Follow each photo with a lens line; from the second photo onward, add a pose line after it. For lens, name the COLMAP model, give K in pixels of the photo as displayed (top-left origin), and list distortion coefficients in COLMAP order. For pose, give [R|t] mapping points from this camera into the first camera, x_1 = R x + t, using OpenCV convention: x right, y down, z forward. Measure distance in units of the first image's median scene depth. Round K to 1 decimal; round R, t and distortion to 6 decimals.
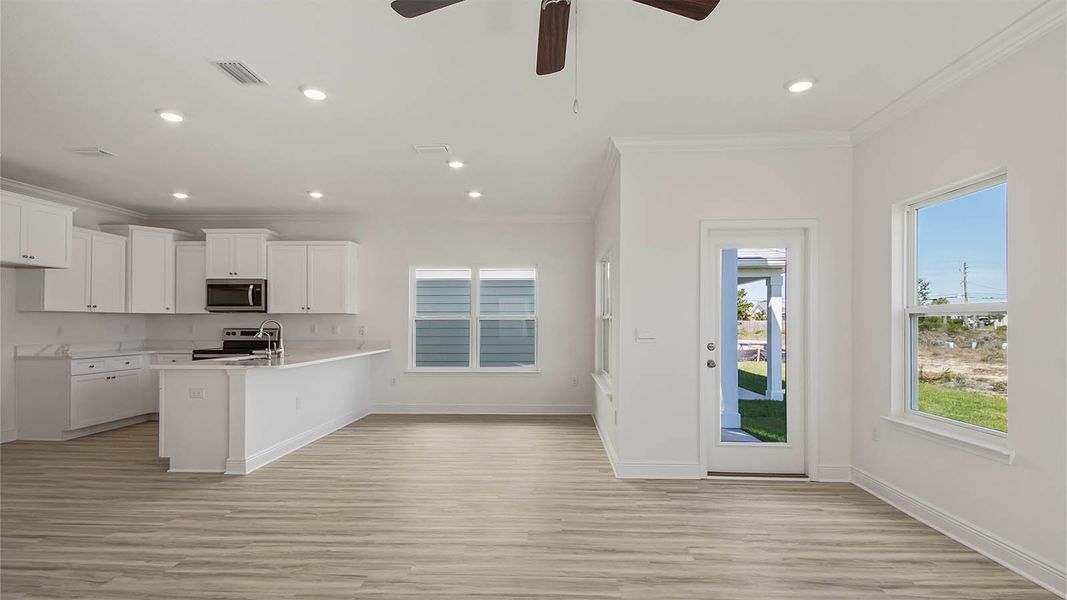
lens RADIAL K [[486.0, 0, 532.6], [0, 486.0, 315.4], [0, 0, 1]] dist [0.034990, -0.025590]
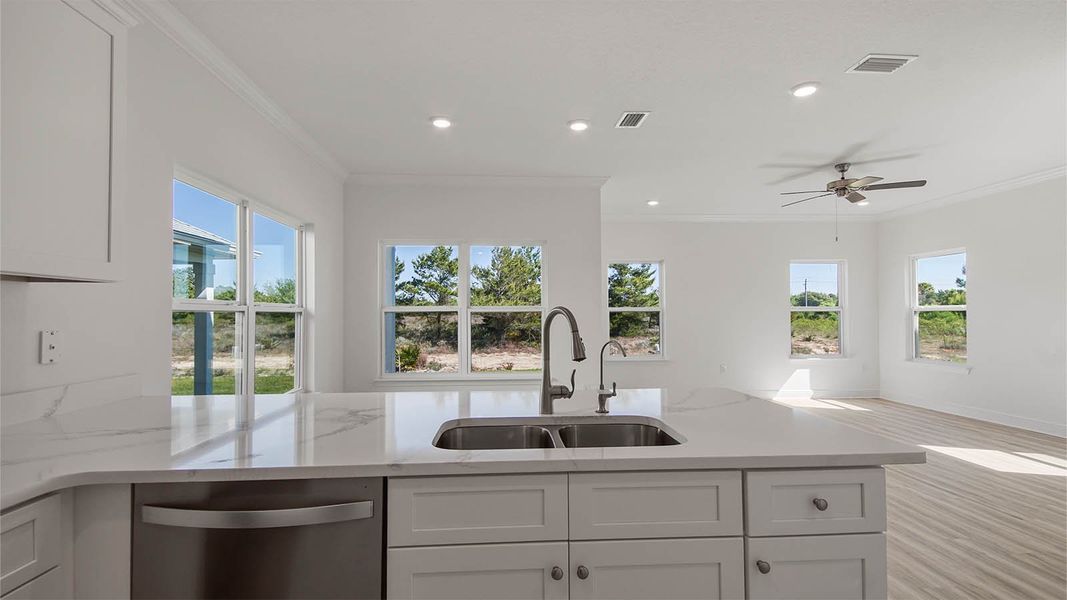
lens RADIAL K [[472.5, 0, 529.1], [0, 472.5, 310.7], [0, 0, 1]] dist [0.035100, -0.020280]
pose [[-0.093019, 0.011270, 0.995600, -1.656273], [-0.002482, 0.999930, -0.011551, 0.018266], [-0.995661, -0.003545, -0.092985, 1.994783]]
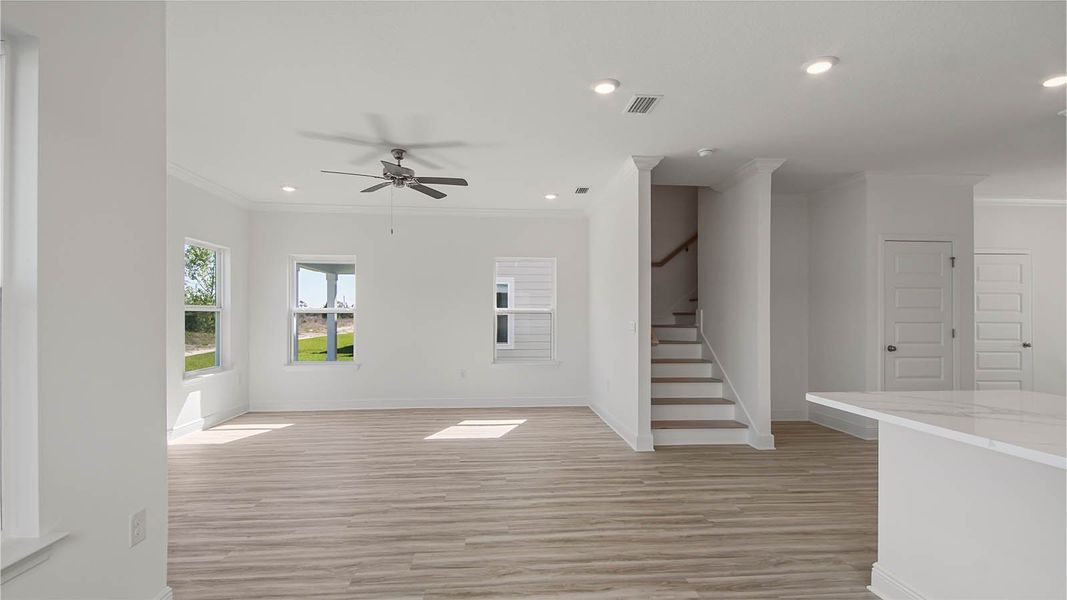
lens RADIAL K [[486.0, 0, 532.6], [0, 486.0, 315.4], [0, 0, 1]] dist [0.034990, -0.025590]
pose [[-0.992317, -0.001746, -0.123706, -0.210625], [-0.000756, 0.999967, -0.008045, 0.018888], [0.123716, -0.007890, -0.992286, 2.362515]]
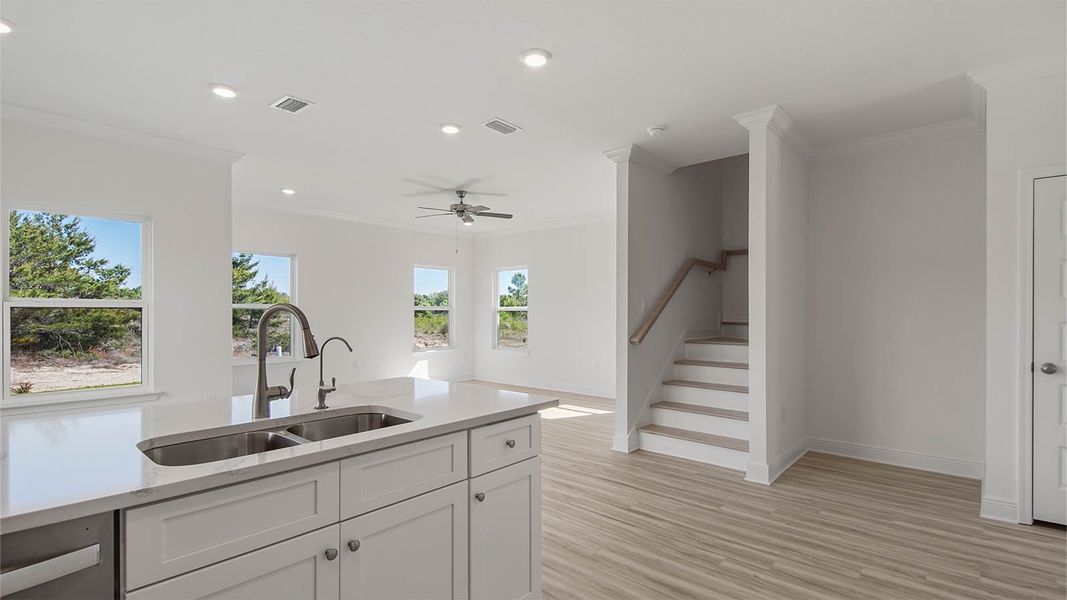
lens RADIAL K [[486.0, 0, 532.6], [0, 486.0, 315.4], [0, 0, 1]] dist [0.034990, -0.025590]
pose [[-0.768982, -0.003106, 0.639263, -1.679743], [-0.004853, 0.999988, -0.000980, 0.020078], [-0.639252, -0.003856, -0.768988, 2.180278]]
